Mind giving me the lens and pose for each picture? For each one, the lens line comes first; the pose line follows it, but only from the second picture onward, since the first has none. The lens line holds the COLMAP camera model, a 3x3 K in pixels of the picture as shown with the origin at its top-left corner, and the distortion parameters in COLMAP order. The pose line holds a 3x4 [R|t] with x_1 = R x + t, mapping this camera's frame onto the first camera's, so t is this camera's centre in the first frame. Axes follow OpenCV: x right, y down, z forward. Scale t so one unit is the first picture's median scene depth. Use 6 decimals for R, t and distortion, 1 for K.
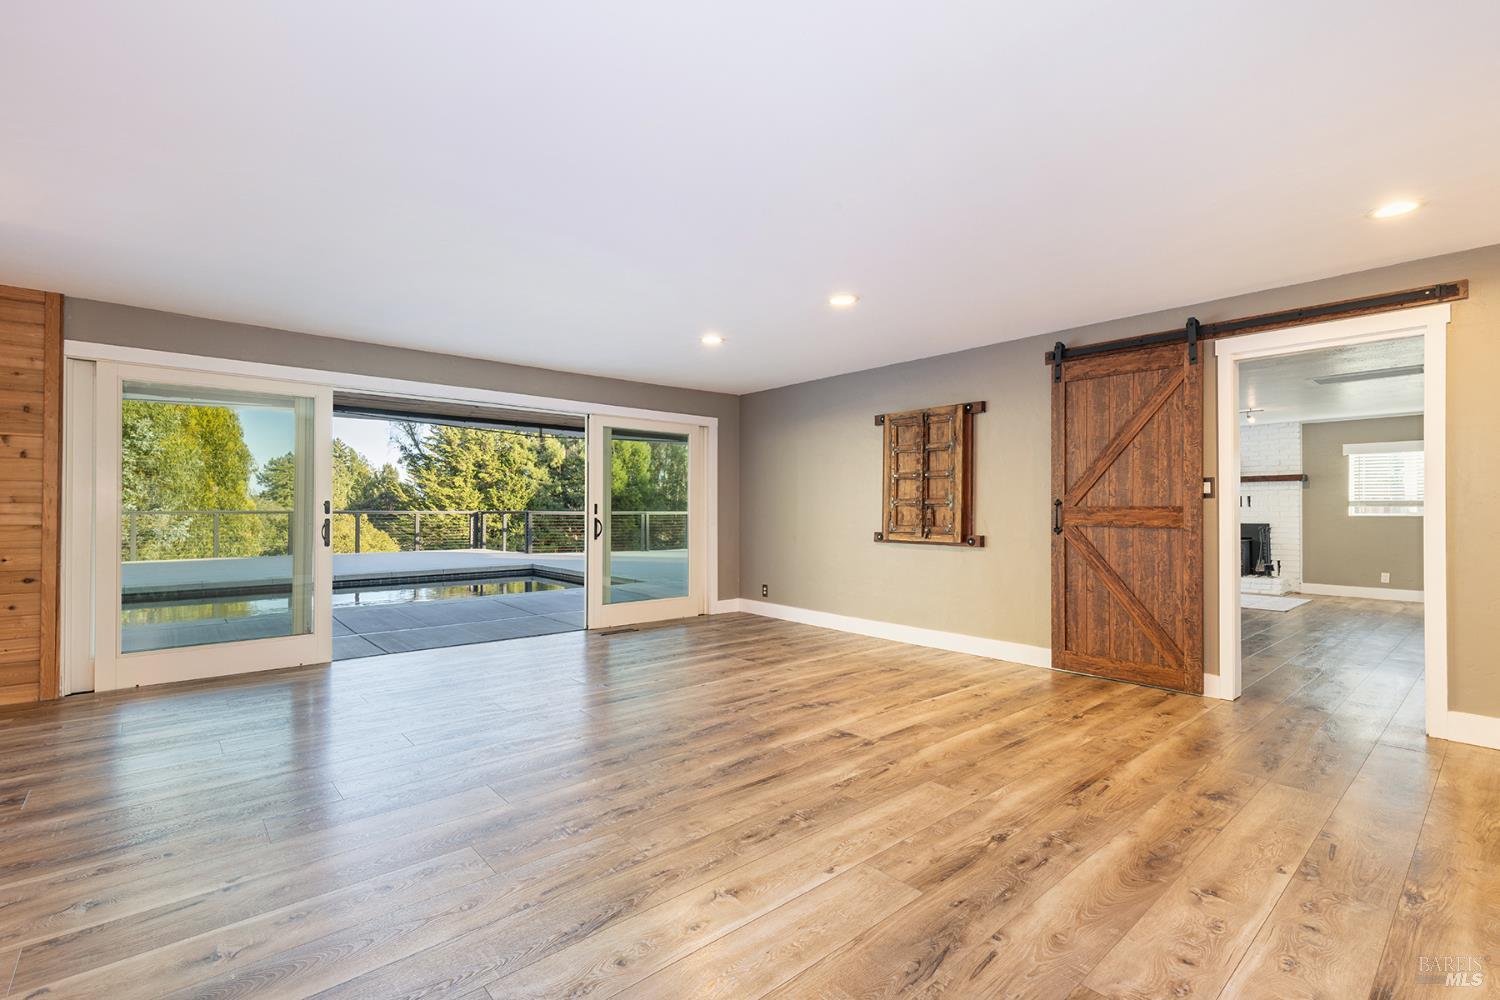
lens RADIAL K [[675.9, 0, 755.1], [0, 675.9, 503.6], [0, 0, 1]] dist [0.007619, -0.001388]
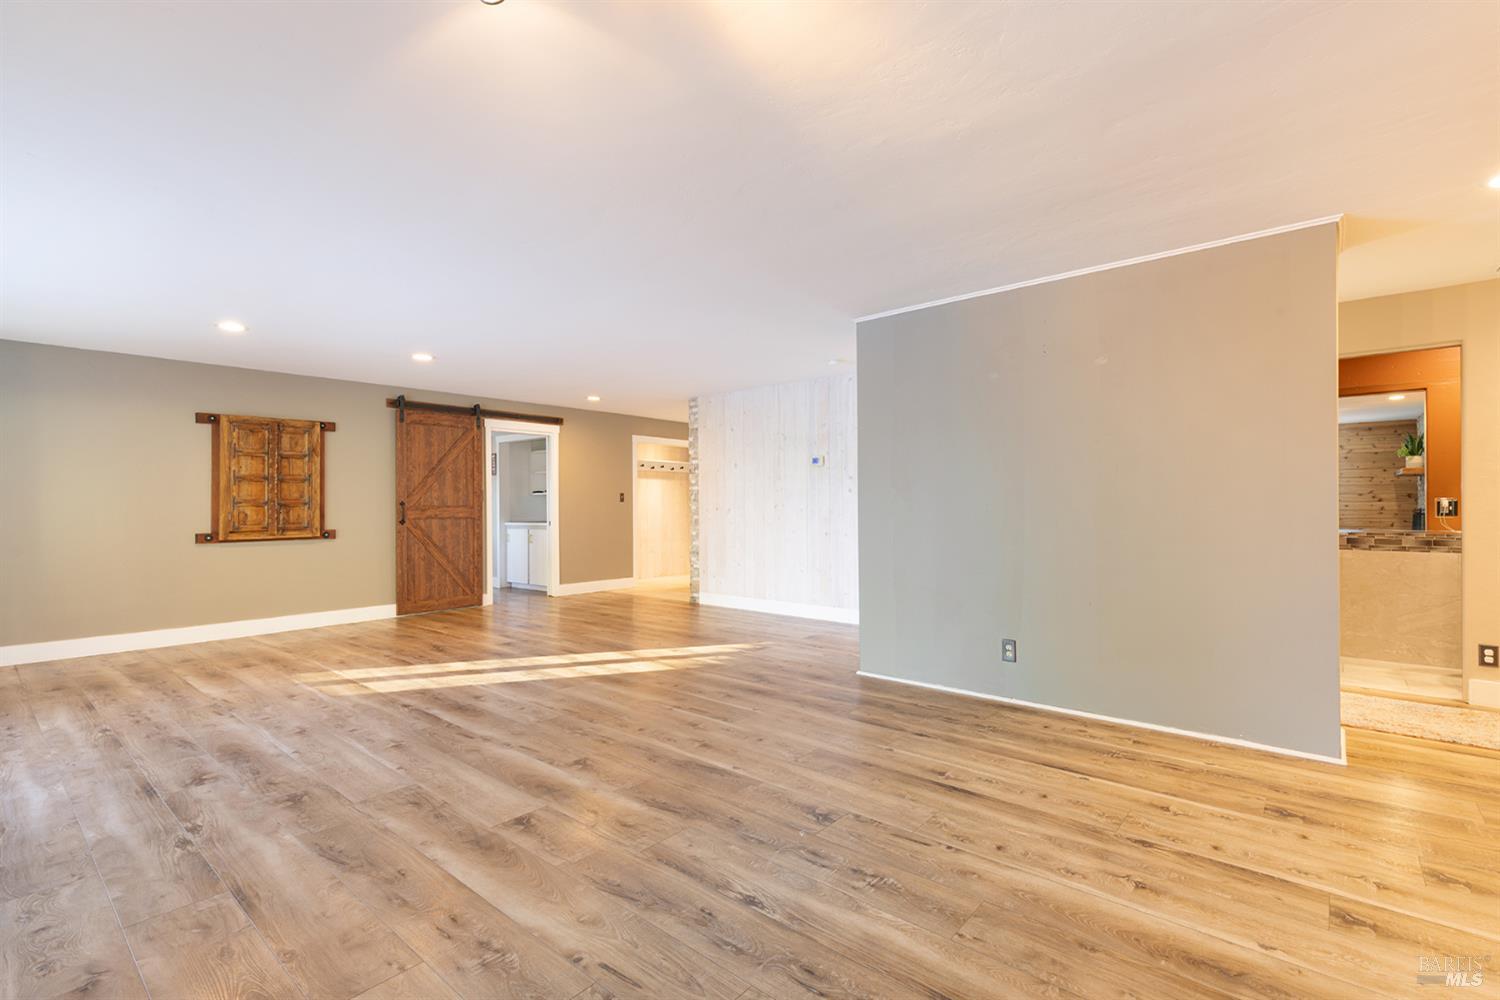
lens RADIAL K [[677.1, 0, 758.5], [0, 677.1, 503.9], [0, 0, 1]] dist [0.009328, -0.000202]
pose [[-0.146403, -0.001340, 0.989224, -1.142105], [-0.002367, 0.999997, 0.001004, -0.003815], [-0.989222, -0.002195, -0.146406, 0.447599]]
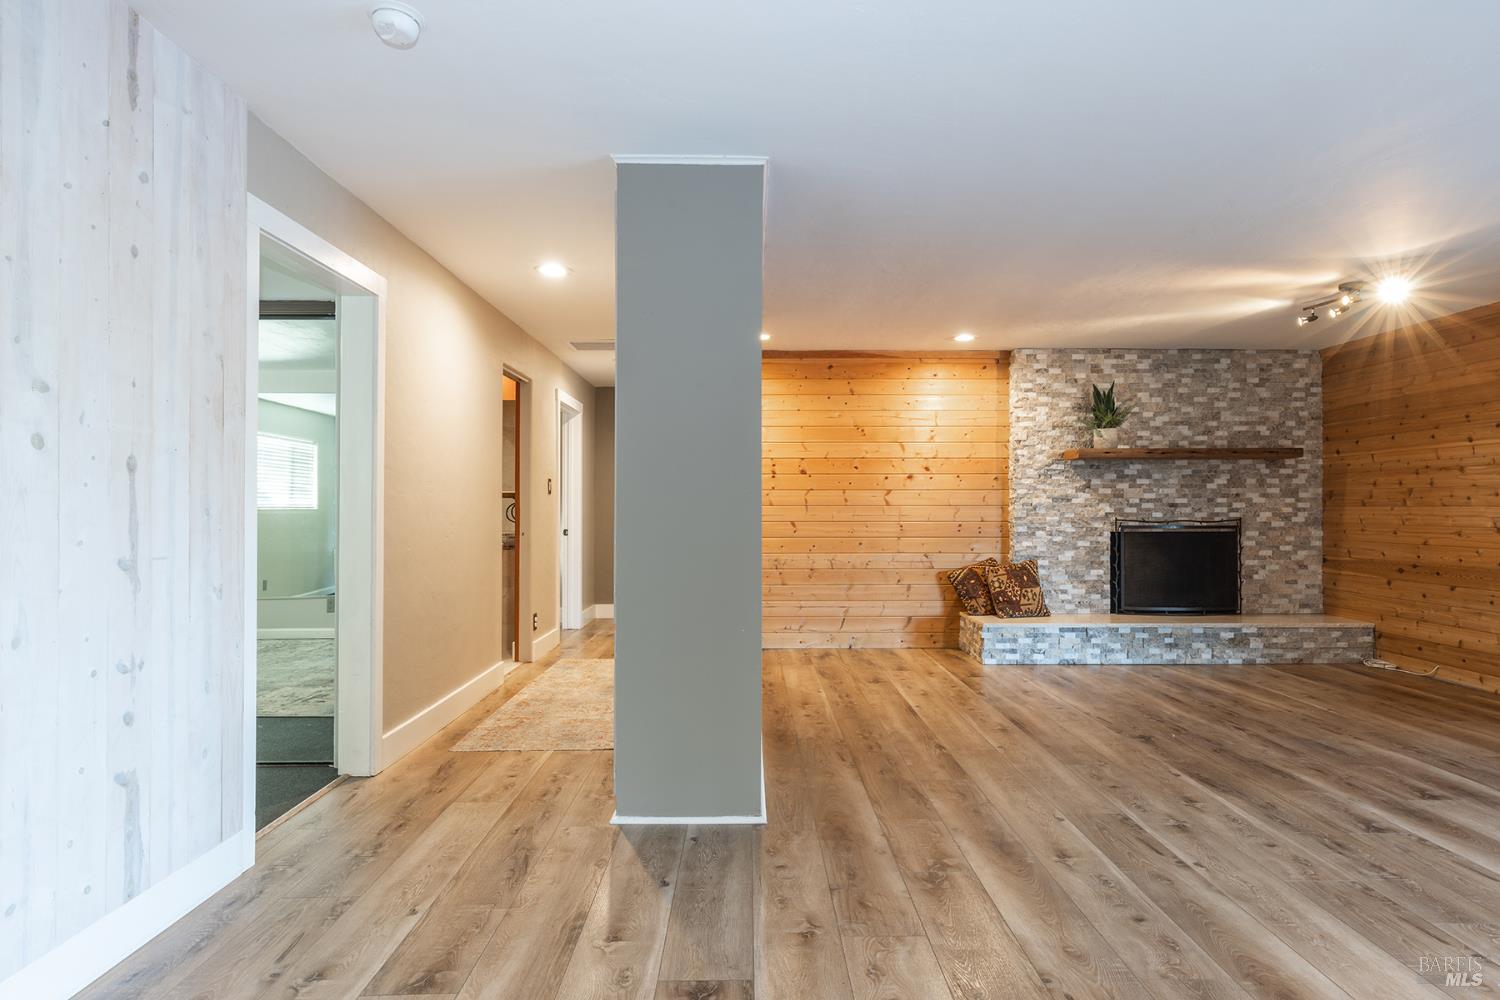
lens RADIAL K [[790.7, 0, 755.9], [0, 790.7, 505.3], [0, 0, 1]] dist [-0.001519, -0.001326]
pose [[-0.654448, -0.006296, -0.756081, 0.263135], [0.001711, 0.999950, -0.009807, 0.003442], [0.756105, -0.007712, -0.654405, 0.557180]]
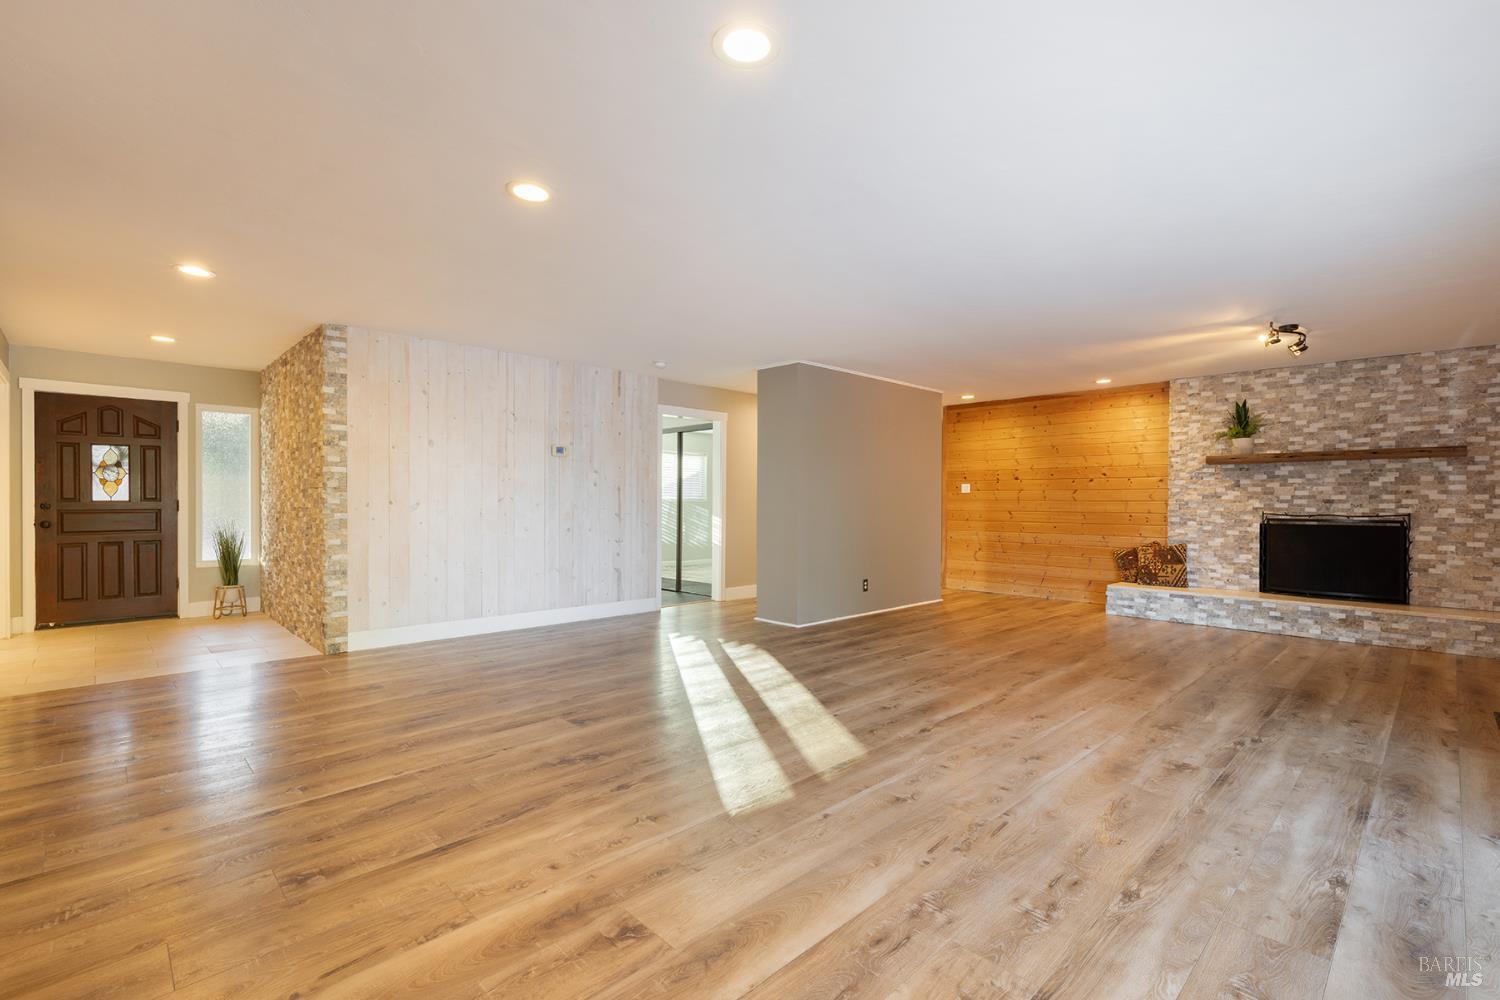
lens RADIAL K [[671.6, 0, 759.1], [0, 671.6, 503.5], [0, 0, 1]] dist [0.012412, -0.005757]
pose [[-0.998558, -0.009234, -0.052892, -0.056653], [-0.009070, 0.999953, -0.003350, 0.009646], [0.052920, -0.002865, -0.998595, 1.438977]]
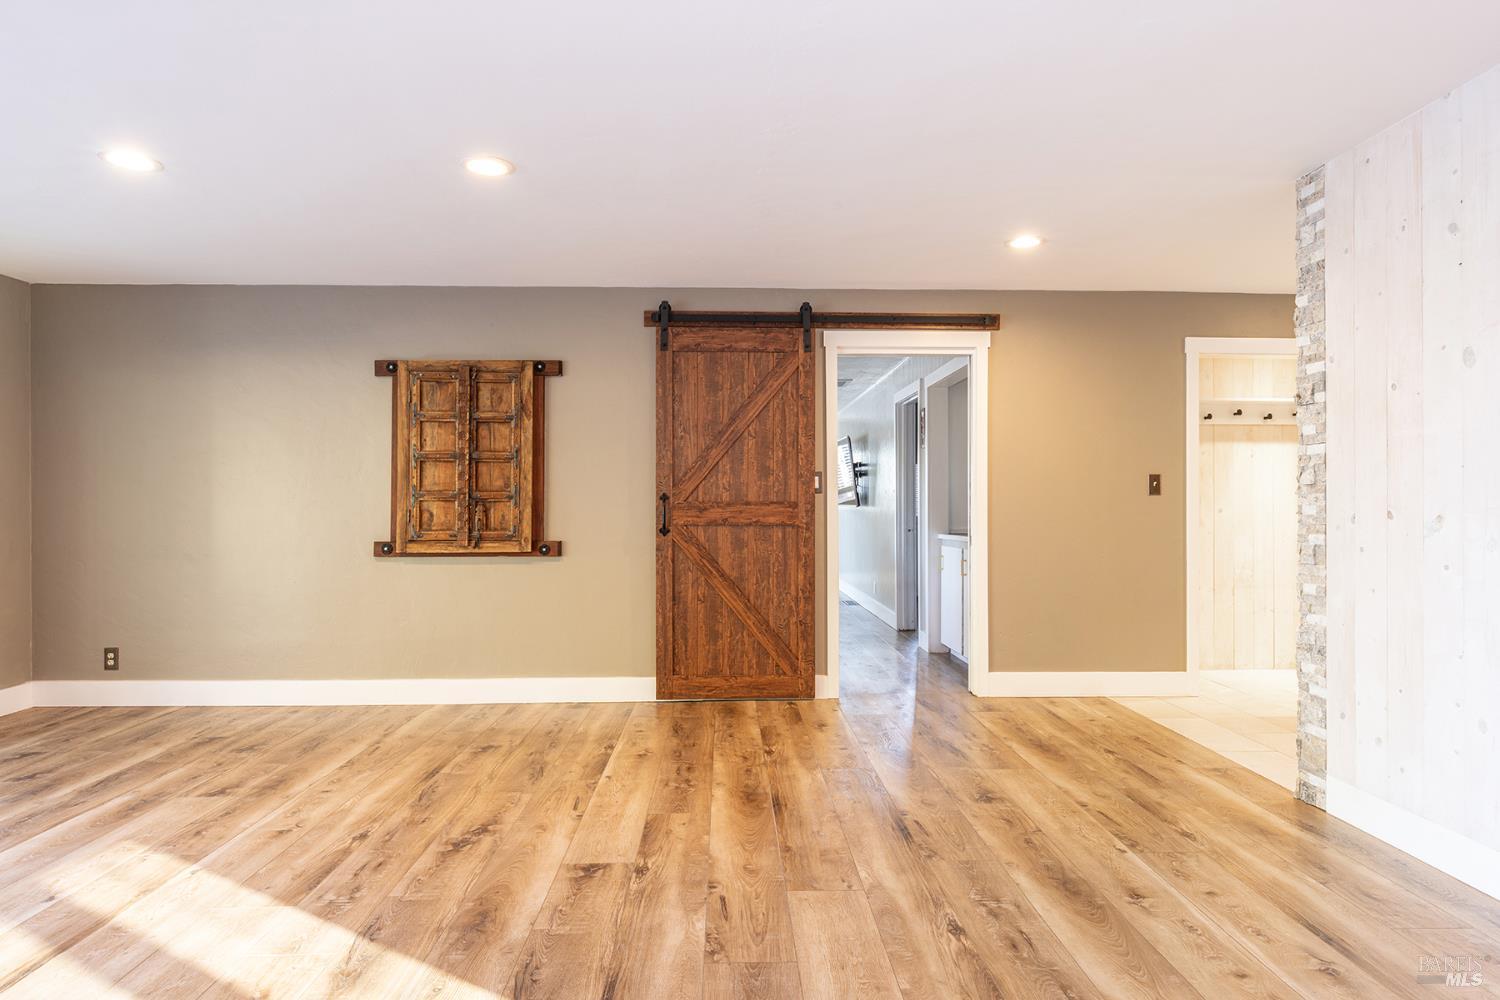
lens RADIAL K [[818.7, 0, 756.9], [0, 818.7, 504.5], [0, 0, 1]] dist [0.005673, -0.000706]
pose [[0.631952, -0.003306, 0.775001, -0.251137], [-0.003332, 0.999970, 0.006983, 0.000033], [-0.775001, -0.006995, 0.631922, 0.287776]]
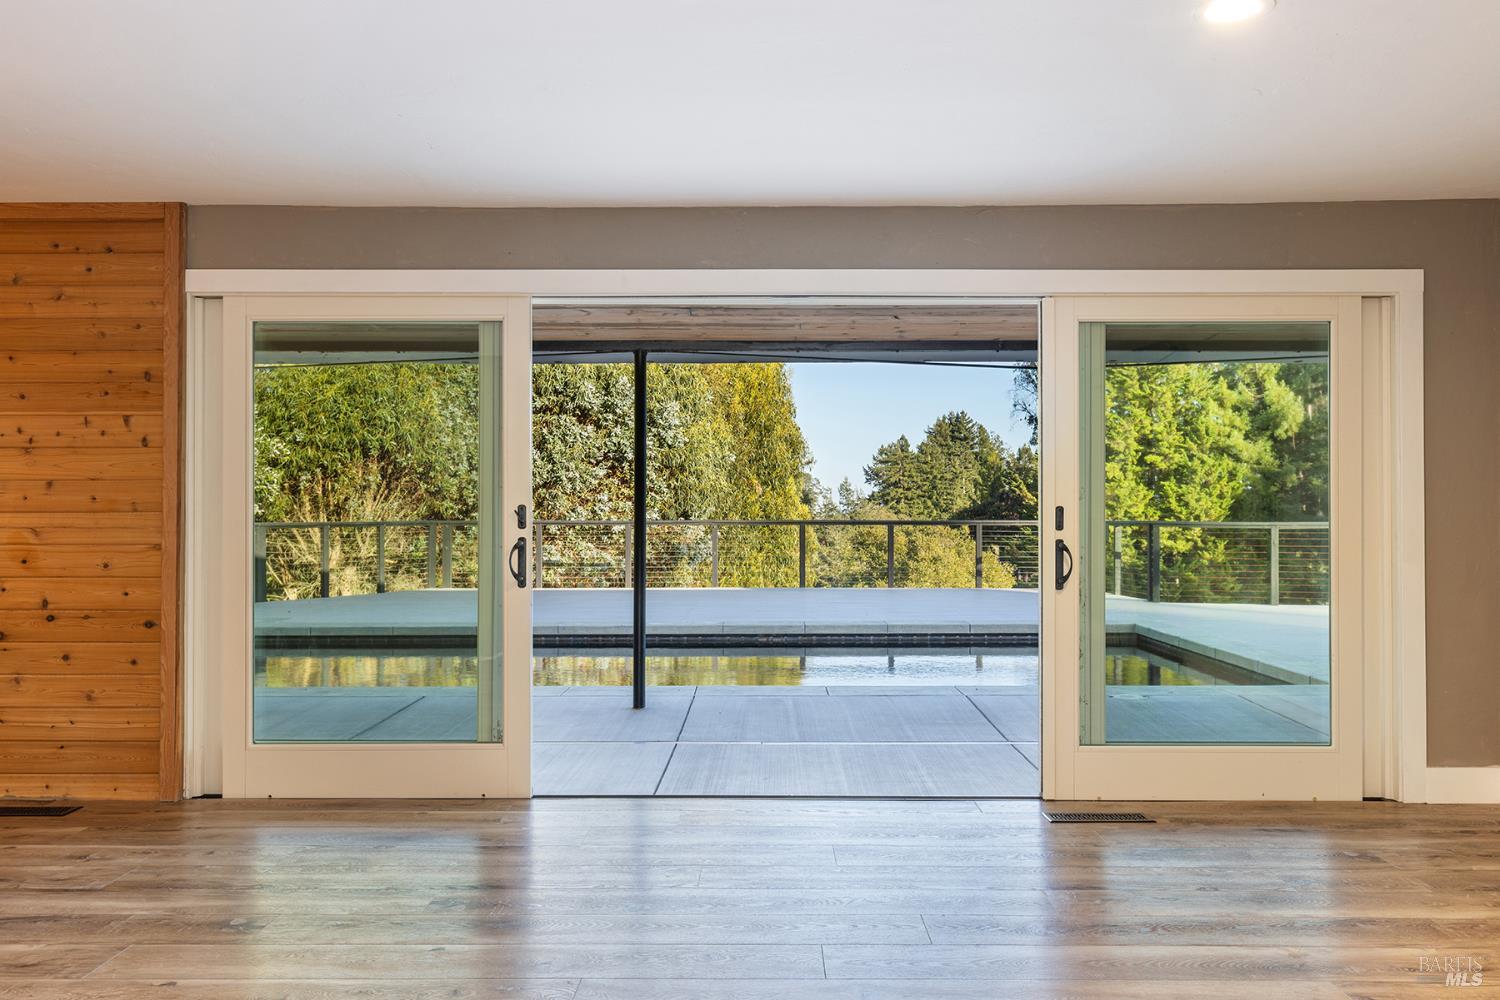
lens RADIAL K [[1164.7, 0, 755.7], [0, 1164.7, 503.1], [0, 0, 1]] dist [0.001580, 0.002869]
pose [[0.745360, -0.011165, -0.666569, 0.147687], [0.008822, 0.999937, -0.006884, 0.002762], [0.666604, -0.000750, 0.745412, 0.438129]]
